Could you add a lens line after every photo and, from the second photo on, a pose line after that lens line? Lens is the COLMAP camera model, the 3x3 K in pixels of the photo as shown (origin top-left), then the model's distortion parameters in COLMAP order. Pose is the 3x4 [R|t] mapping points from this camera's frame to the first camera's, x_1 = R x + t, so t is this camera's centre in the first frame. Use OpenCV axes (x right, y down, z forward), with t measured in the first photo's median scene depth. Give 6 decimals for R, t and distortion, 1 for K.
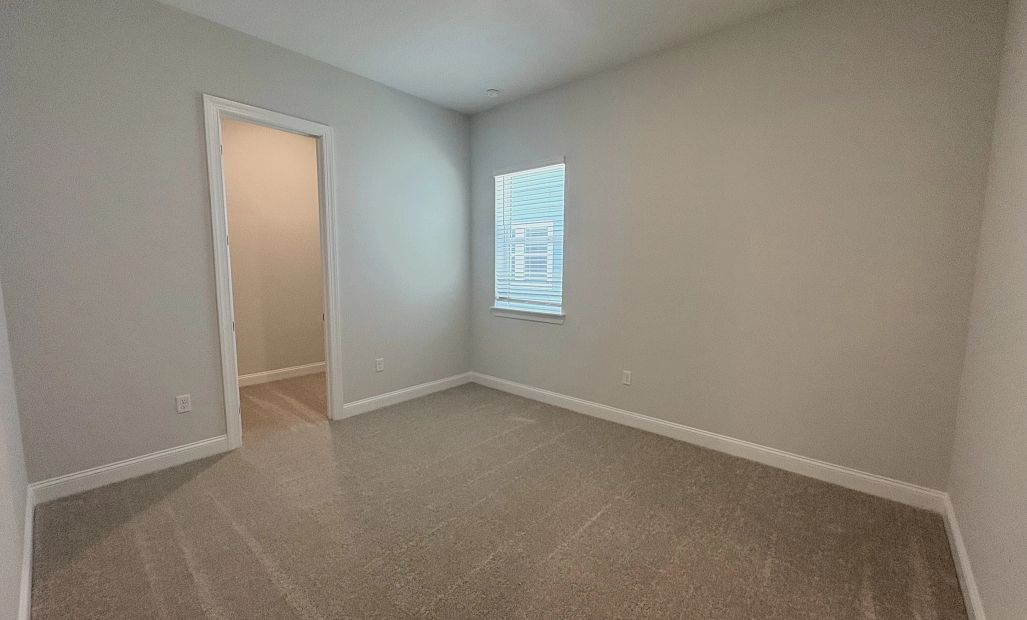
lens RADIAL K [[412.3, 0, 506.4], [0, 412.3, 301.6], [0, 0, 1]] dist [0.002487, -0.000846]
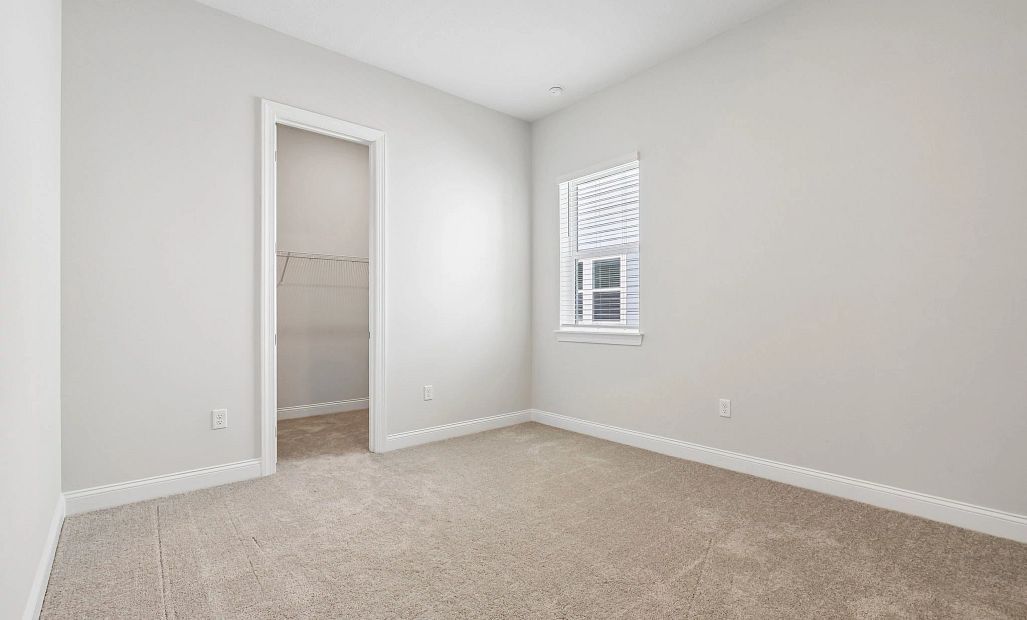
lens RADIAL K [[464.1, 0, 510.8], [0, 464.1, 306.9], [0, 0, 1]] dist [0.001560, -0.000656]
pose [[0.991166, -0.008187, -0.132374, 0.000290], [-0.007190, 0.993308, -0.115273, 0.102945], [0.132432, 0.115206, 0.984474, 0.035157]]
